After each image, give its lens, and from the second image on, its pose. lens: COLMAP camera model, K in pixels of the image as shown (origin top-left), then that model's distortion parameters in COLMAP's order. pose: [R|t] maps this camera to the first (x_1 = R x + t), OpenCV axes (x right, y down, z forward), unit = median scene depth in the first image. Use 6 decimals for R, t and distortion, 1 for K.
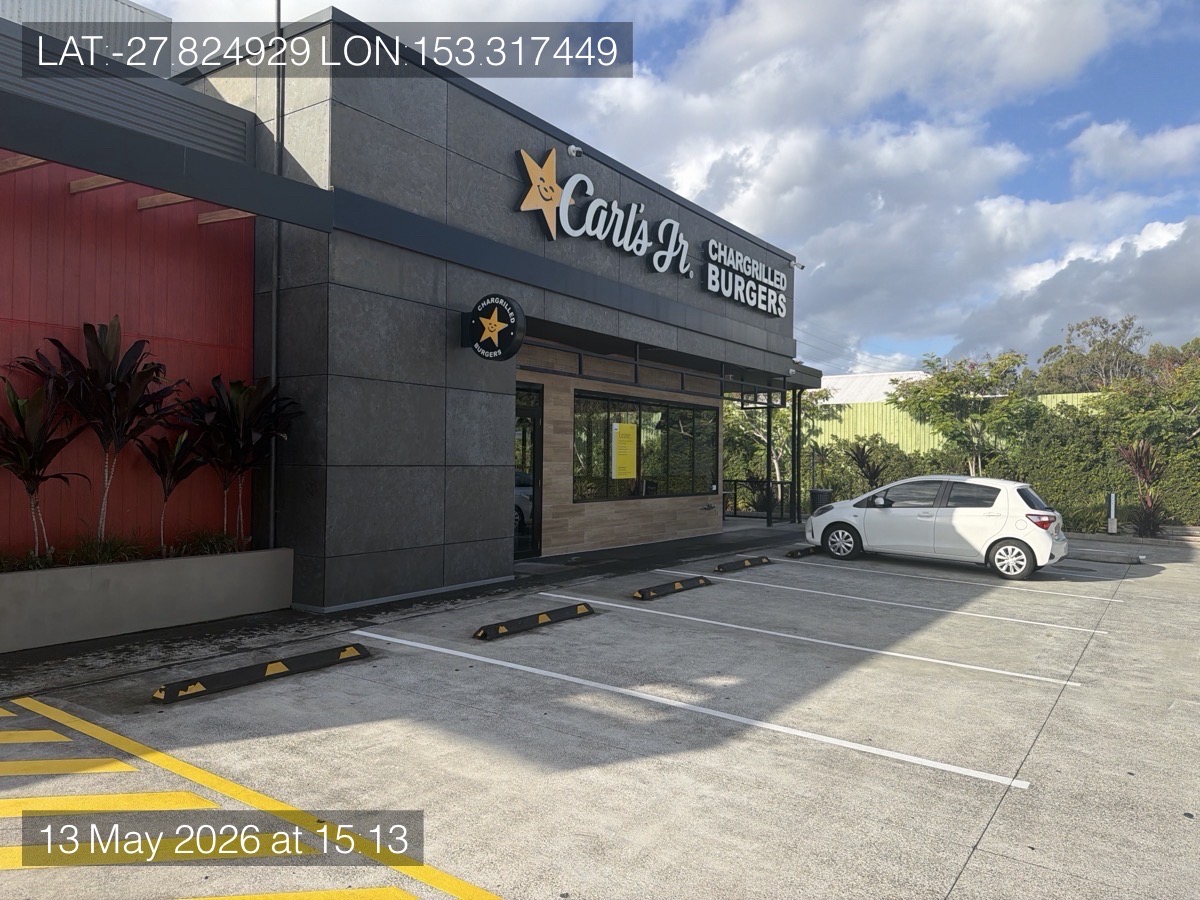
lens RADIAL K [[845.5, 0, 600.0], [0, 845.5, 450.0], [0, 0, 1]] dist [0.067737, -0.002076]
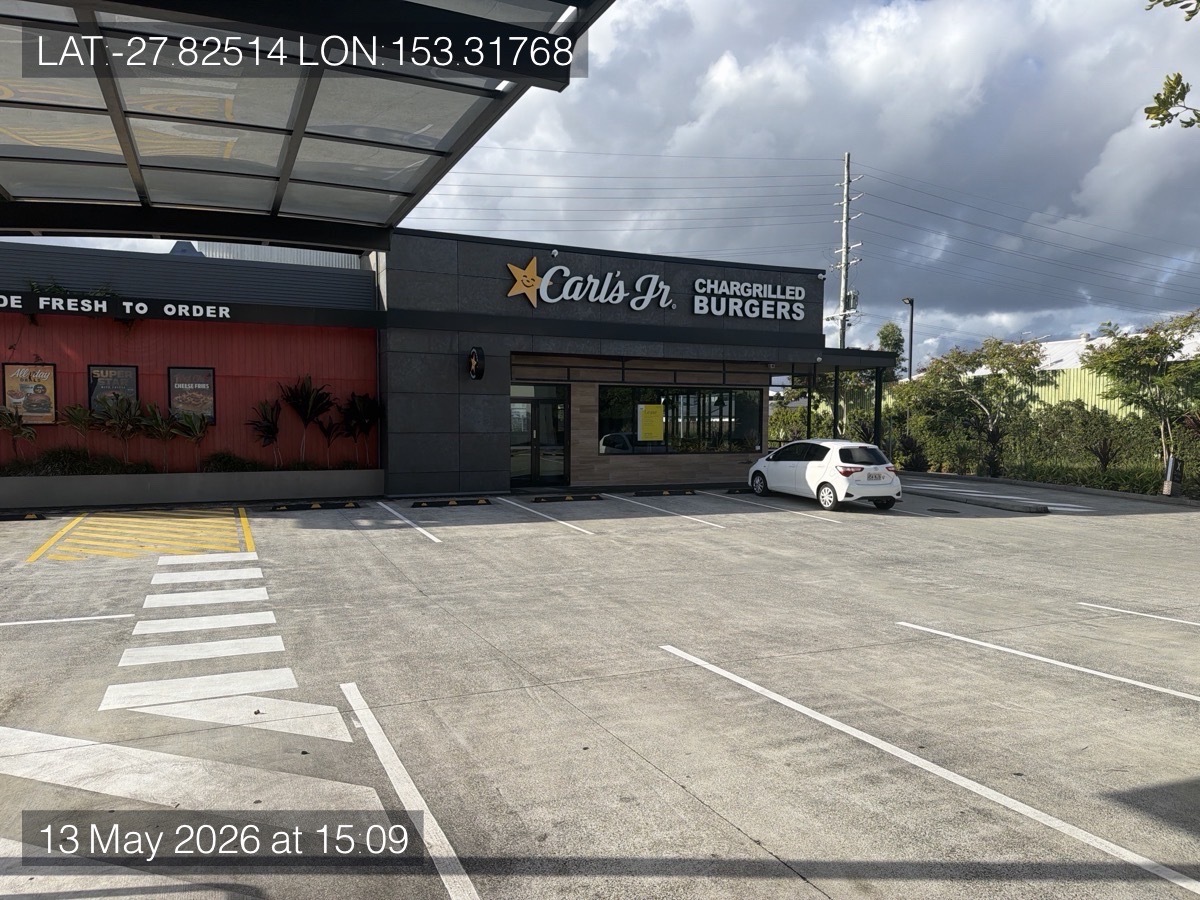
lens RADIAL K [[845.5, 0, 600.0], [0, 845.5, 450.0], [0, 0, 1]] dist [0.067737, -0.002076]
pose [[0.855356, 0.011794, -0.517906, 0.840614], [0.010719, 0.999124, 0.040456, -0.013661], [0.517930, -0.040156, 0.854480, -0.403834]]
